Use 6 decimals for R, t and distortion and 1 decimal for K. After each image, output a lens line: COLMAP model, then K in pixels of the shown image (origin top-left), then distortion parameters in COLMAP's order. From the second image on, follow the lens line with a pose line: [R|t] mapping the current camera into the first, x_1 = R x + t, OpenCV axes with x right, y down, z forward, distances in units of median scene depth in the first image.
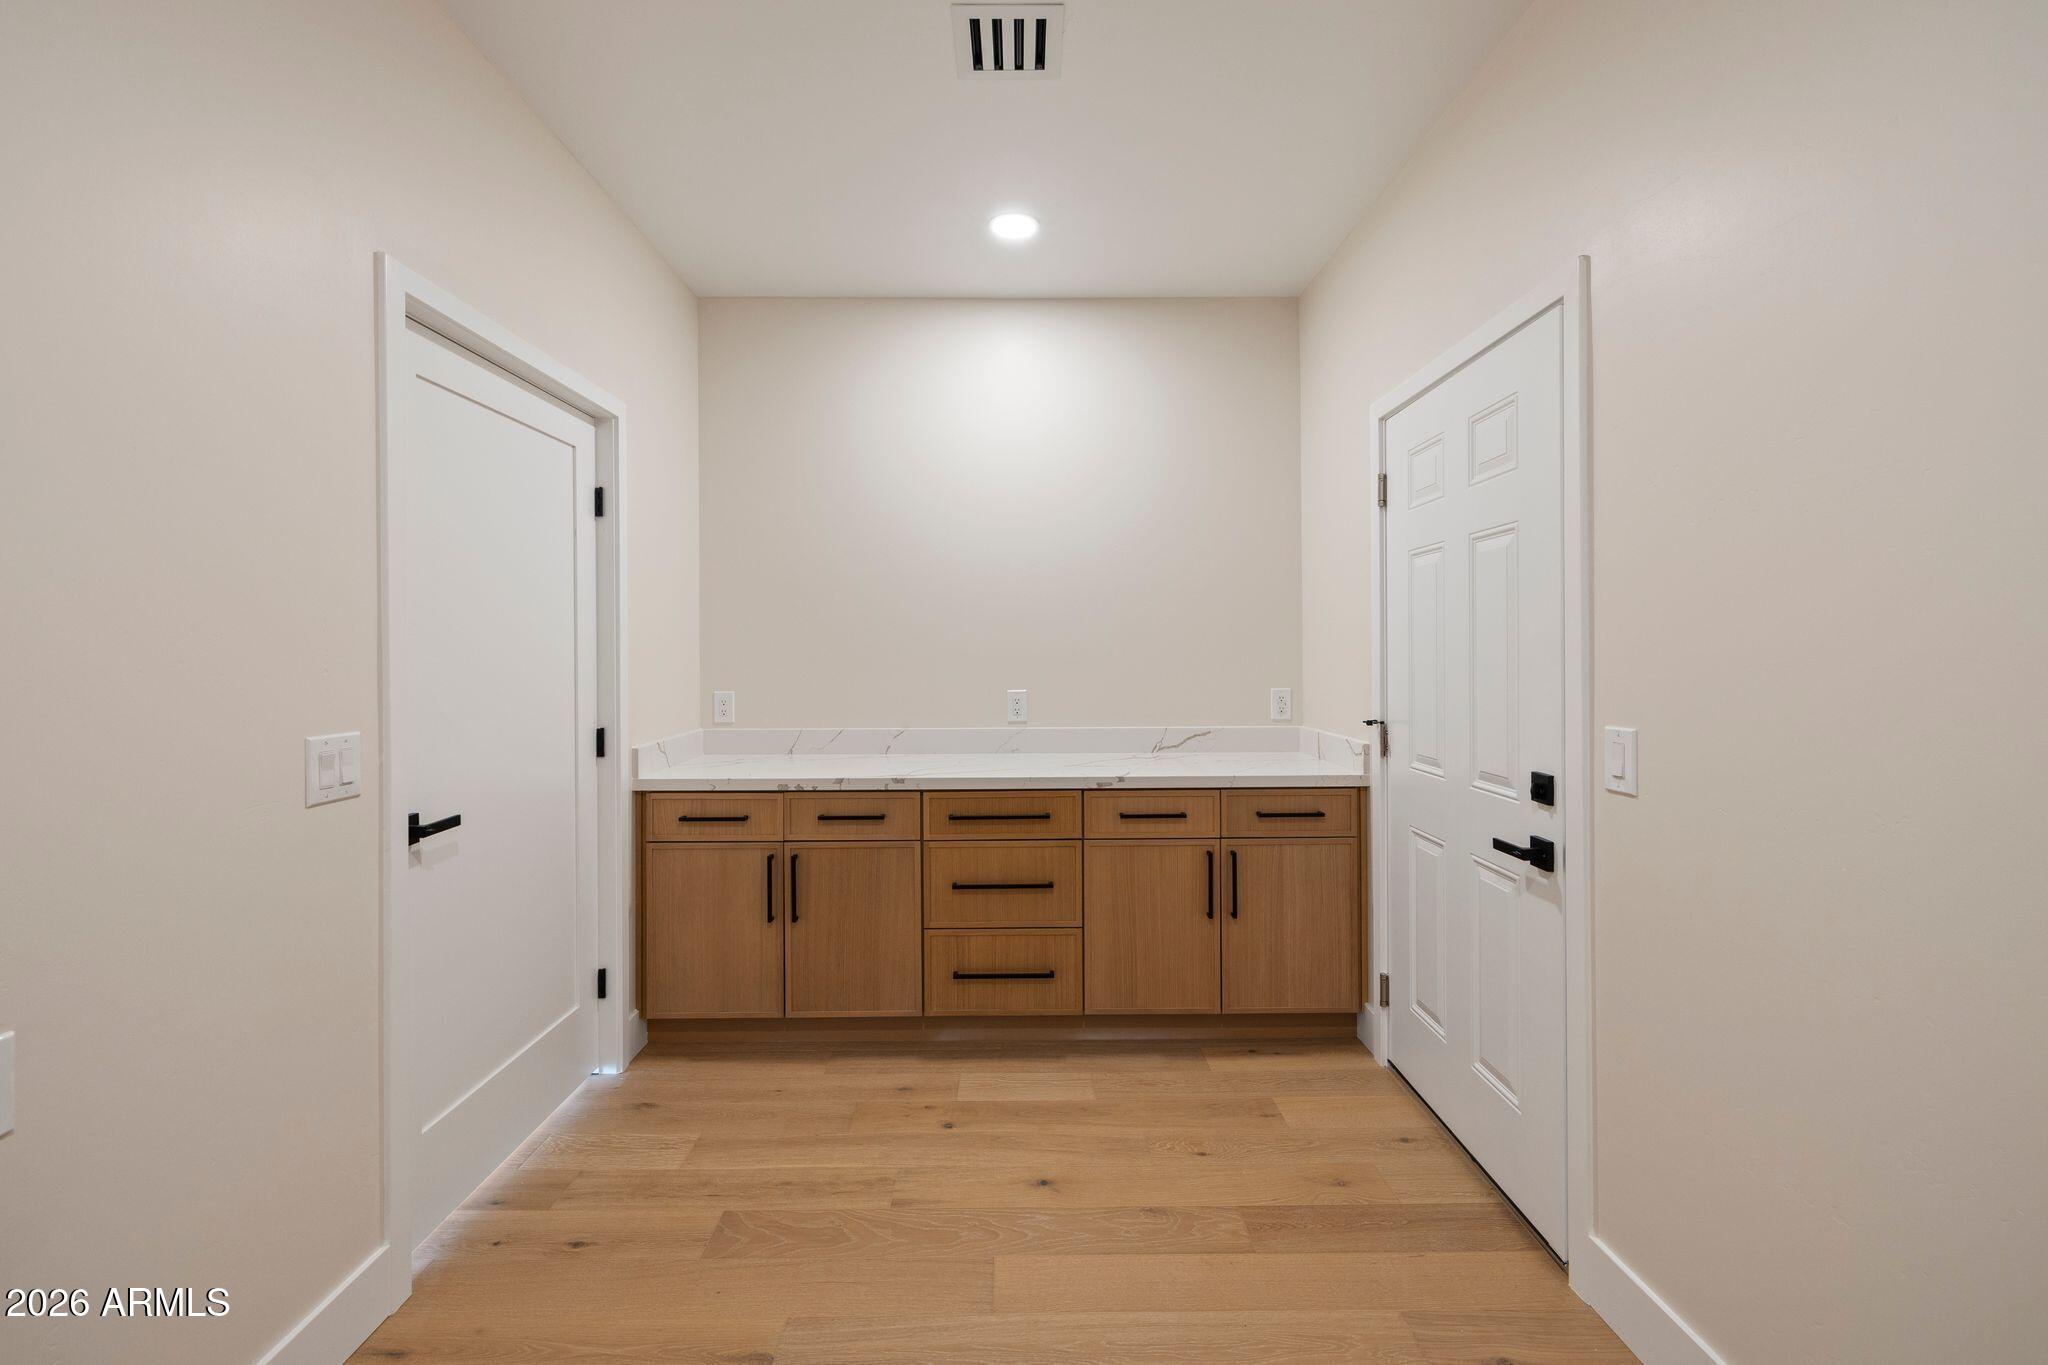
lens RADIAL K [[863.5, 0, 1020.7], [0, 863.5, 662.1], [0, 0, 1]] dist [0.002604, 0.000262]
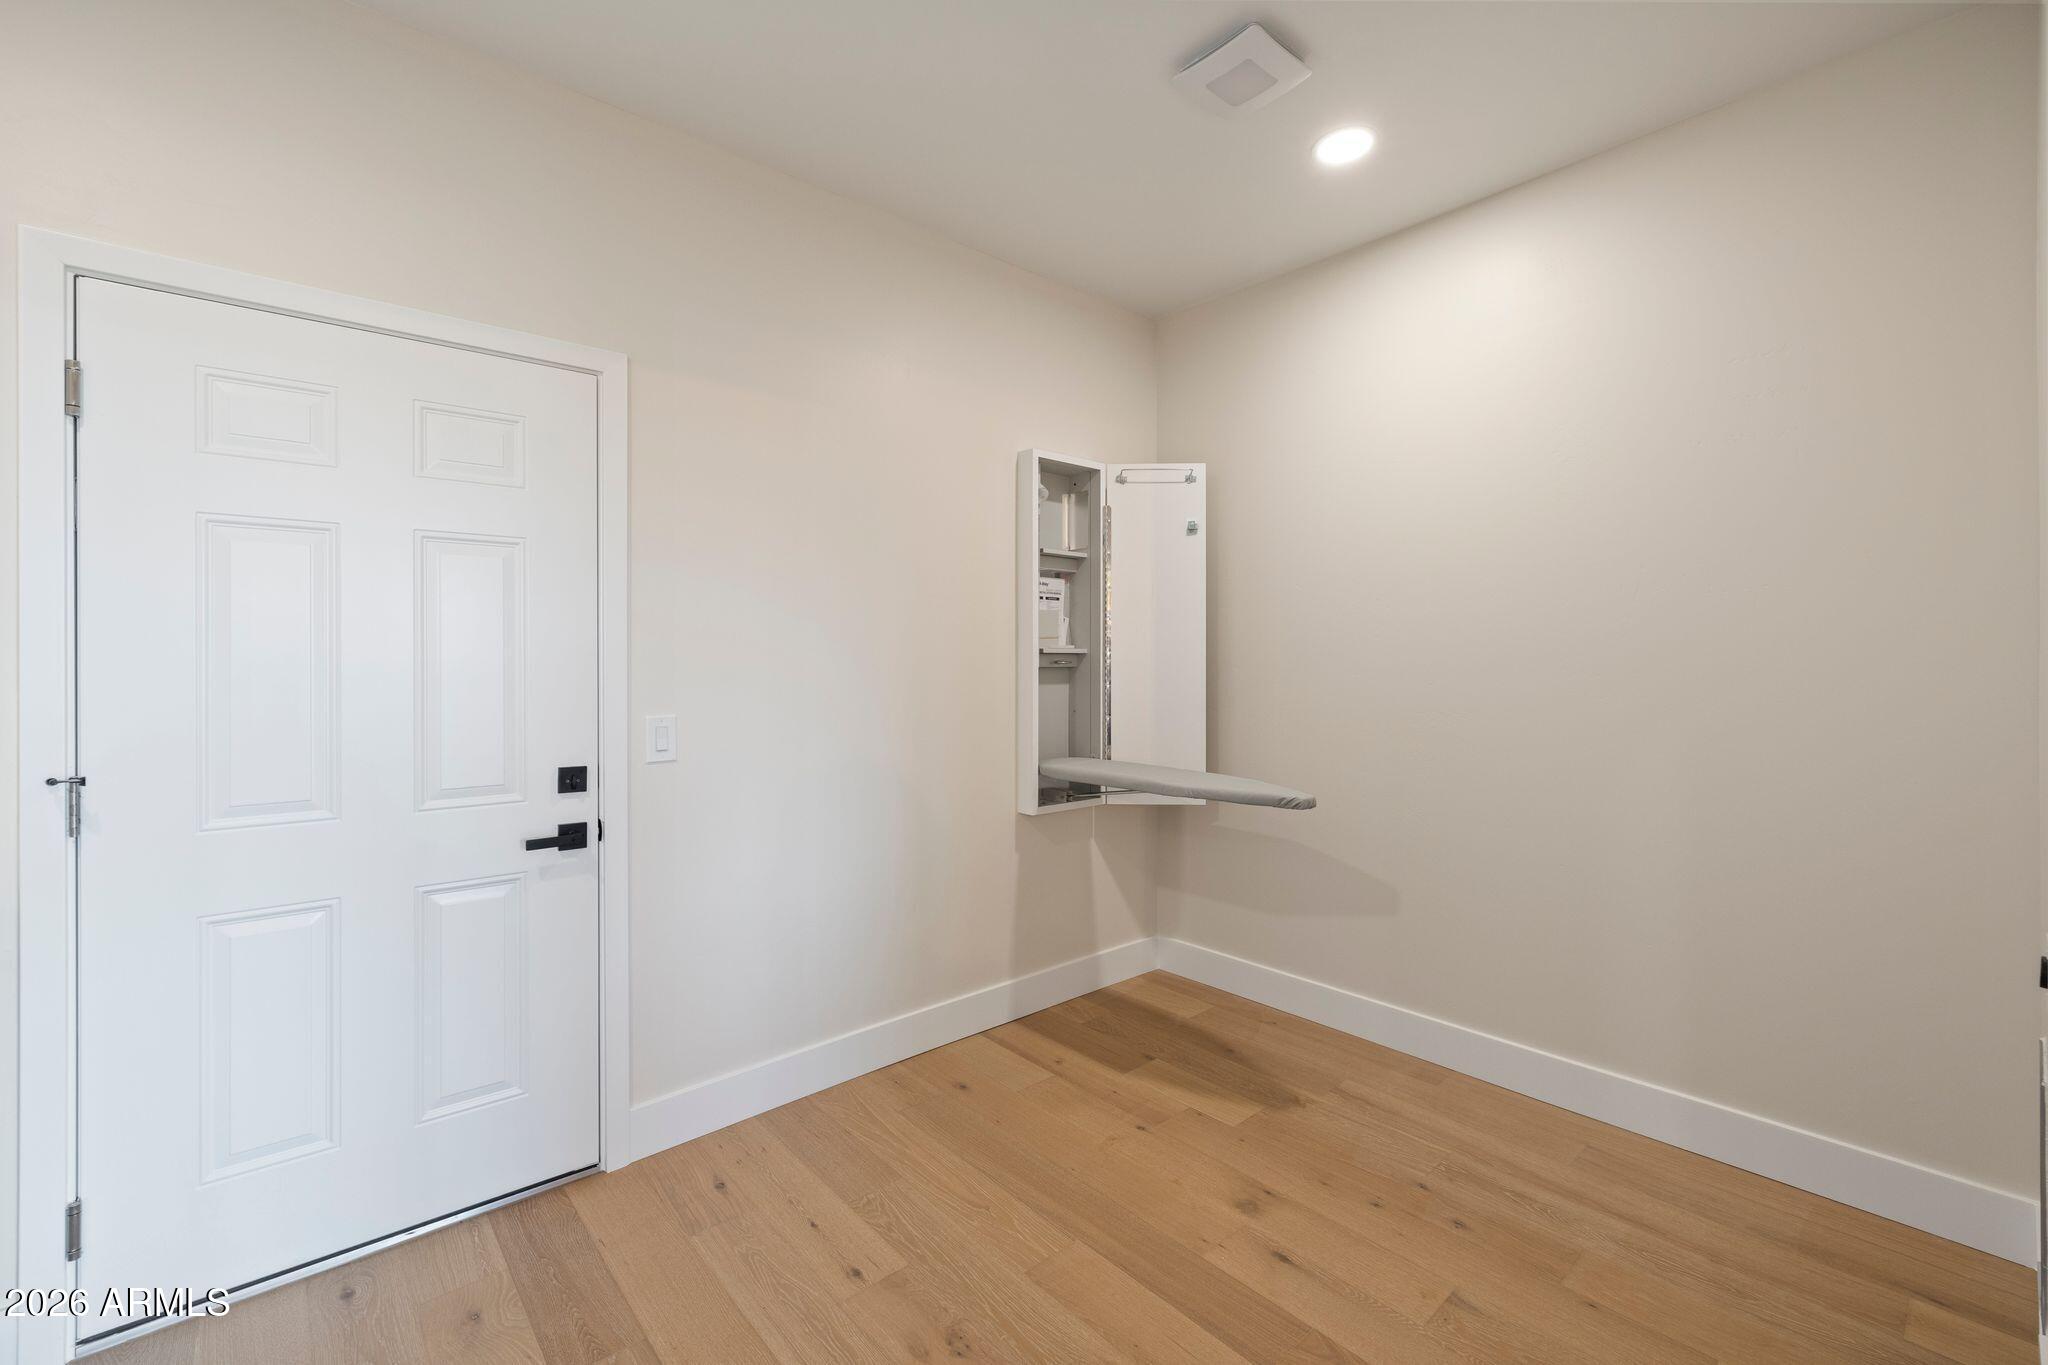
lens RADIAL K [[863.5, 0, 1020.7], [0, 863.5, 662.1], [0, 0, 1]] dist [0.002604, 0.000262]
pose [[-0.656911, 0.006638, 0.753939, -0.652096], [0.010362, 0.999946, 0.000226, -0.004298], [-0.753897, 0.007961, -0.656944, 1.287066]]
